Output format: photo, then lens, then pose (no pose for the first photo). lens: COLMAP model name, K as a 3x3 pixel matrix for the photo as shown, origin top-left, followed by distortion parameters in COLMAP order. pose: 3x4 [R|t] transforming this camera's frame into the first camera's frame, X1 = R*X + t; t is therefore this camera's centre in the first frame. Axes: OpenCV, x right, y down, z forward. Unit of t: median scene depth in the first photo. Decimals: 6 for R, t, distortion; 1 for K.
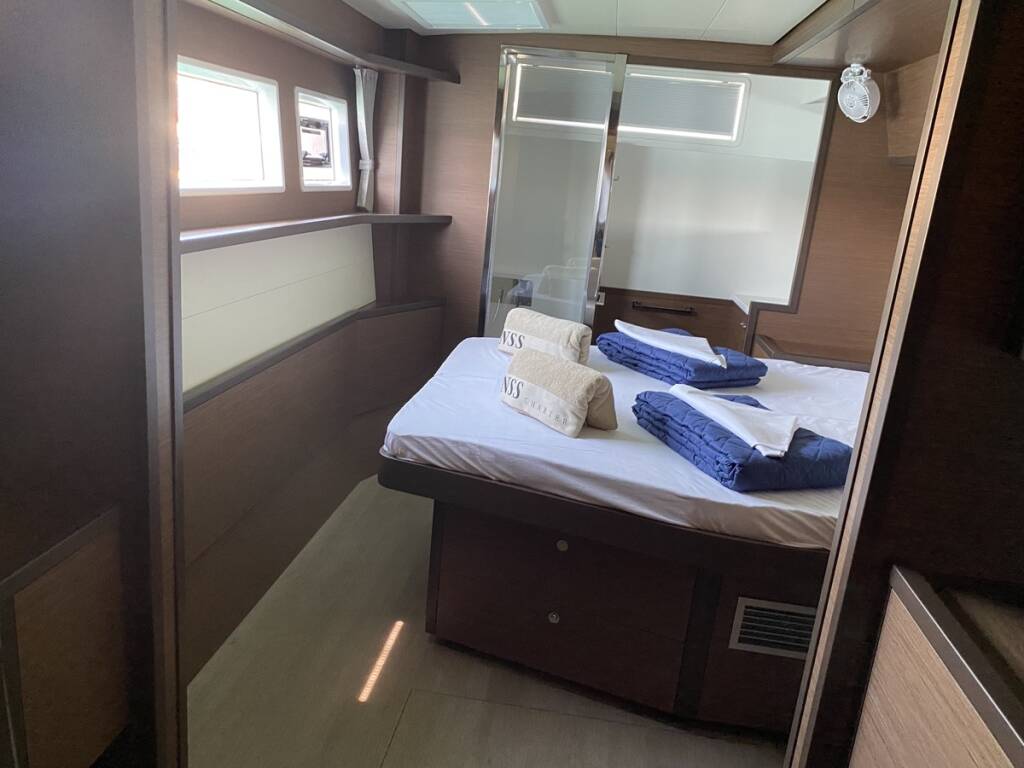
lens RADIAL K [[781.9, 0, 512.0], [0, 781.9, 384.0], [0, 0, 1]] dist [0.108482, -0.221630]
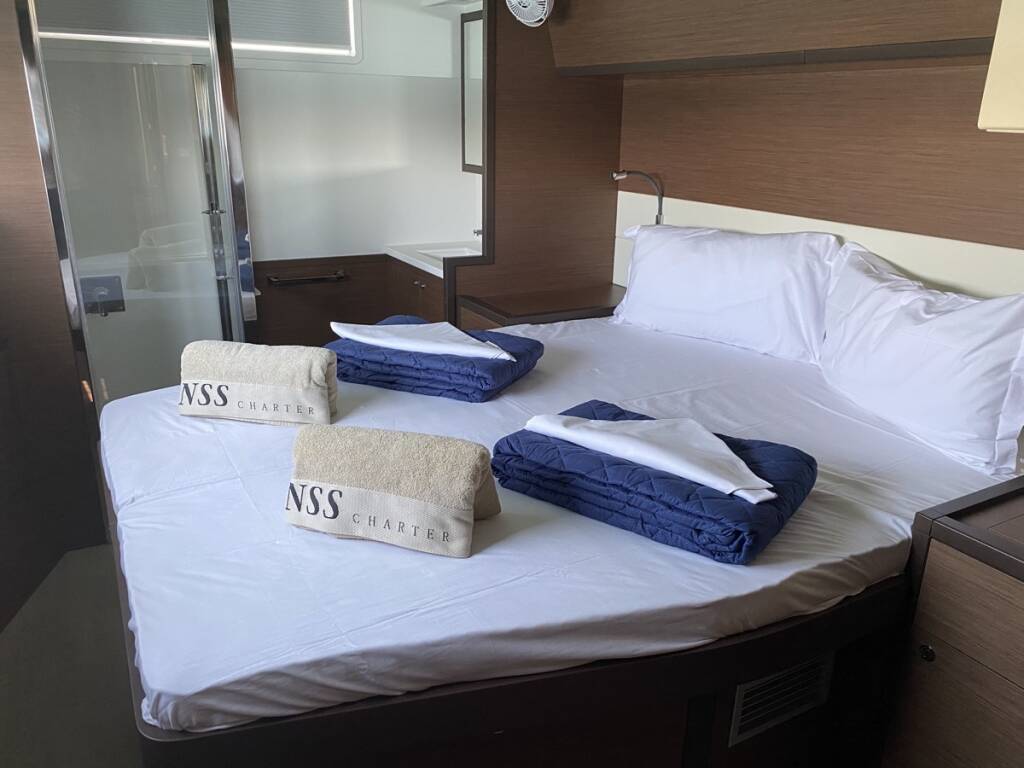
lens RADIAL K [[781.9, 0, 512.0], [0, 781.9, 384.0], [0, 0, 1]] dist [0.108482, -0.221630]
pose [[0.802847, -0.266495, 0.533308, -0.182799], [0.213498, 0.963724, 0.160172, -0.150887], [-0.556646, -0.014734, 0.830619, 0.446137]]
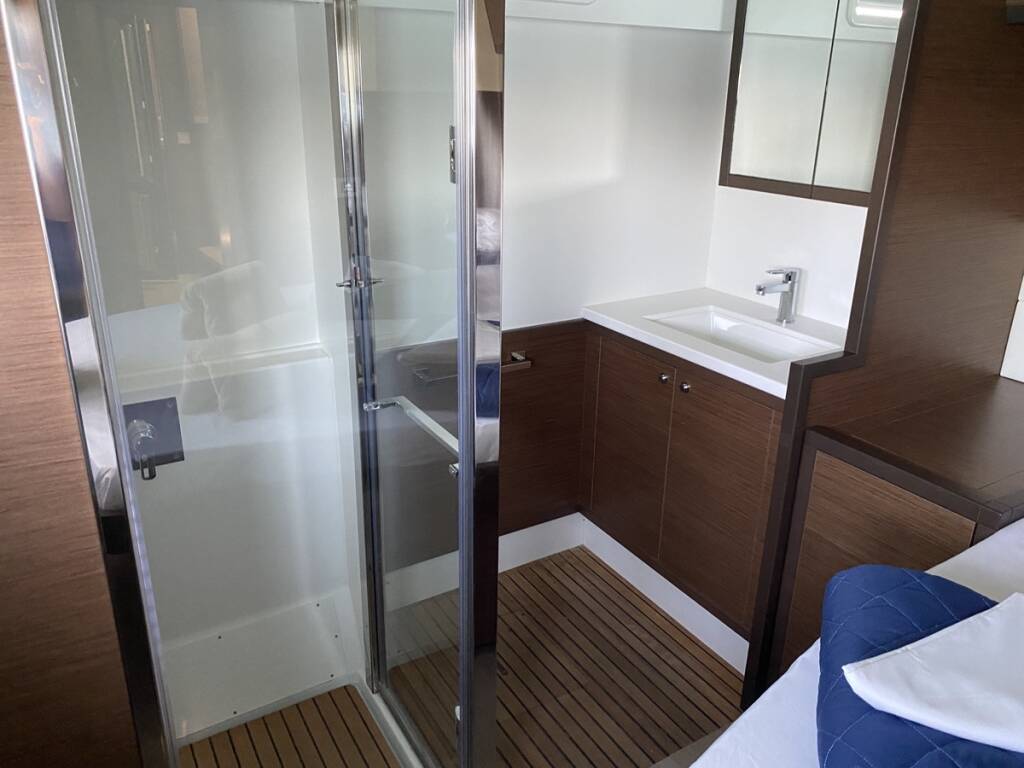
lens RADIAL K [[781.9, 0, 512.0], [0, 781.9, 384.0], [0, 0, 1]] dist [0.108482, -0.221630]
pose [[0.778384, -0.299900, 0.551524, -0.103643], [0.224359, 0.953389, 0.201775, -0.354681], [-0.586329, -0.033319, 0.809388, 1.198899]]
